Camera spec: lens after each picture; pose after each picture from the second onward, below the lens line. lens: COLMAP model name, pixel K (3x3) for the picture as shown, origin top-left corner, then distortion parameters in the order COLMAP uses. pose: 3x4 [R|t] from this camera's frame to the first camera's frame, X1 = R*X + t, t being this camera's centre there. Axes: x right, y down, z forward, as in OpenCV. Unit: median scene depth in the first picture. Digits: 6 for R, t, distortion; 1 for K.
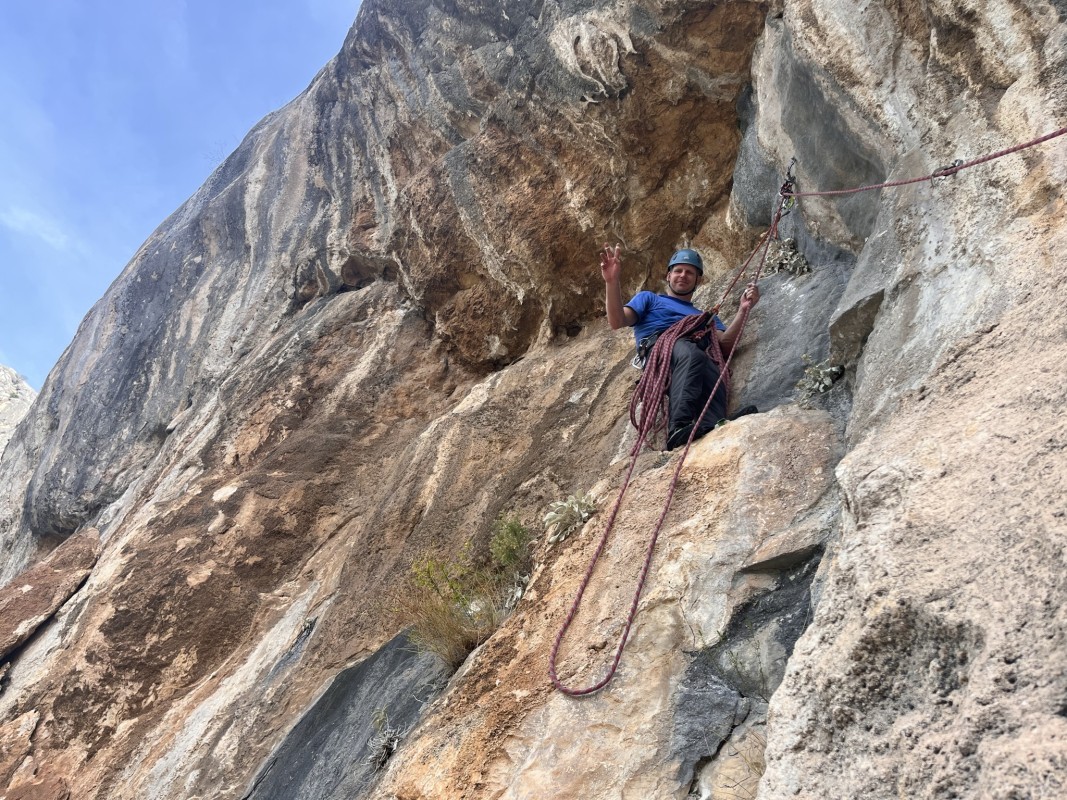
lens RADIAL K [[803.1, 0, 533.6], [0, 803.1, 396.4], [0, 0, 1]] dist [0.045771, -0.017830]
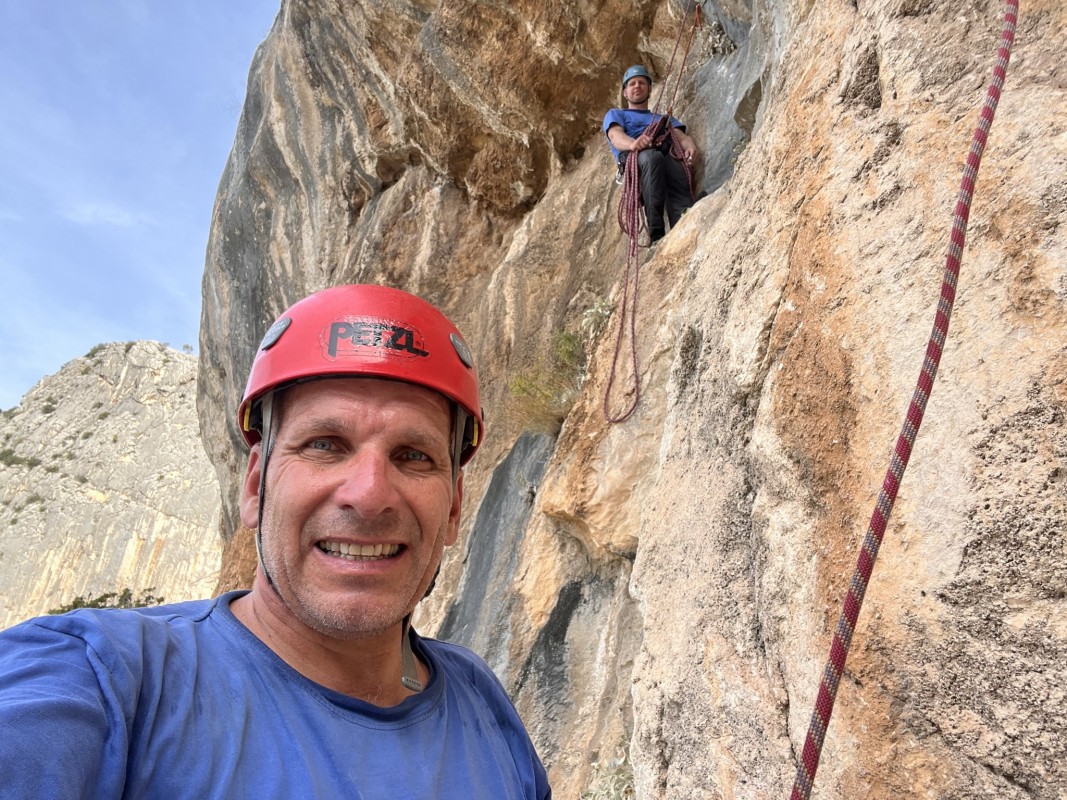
lens RADIAL K [[724.4, 0, 535.5], [0, 724.4, 402.0], [0, 0, 1]] dist [0.043008, -0.002153]
pose [[0.934030, -0.324234, -0.149870, 0.034929], [0.351732, 0.907973, 0.227749, -0.018739], [0.062234, -0.265439, 0.962117, -0.115826]]
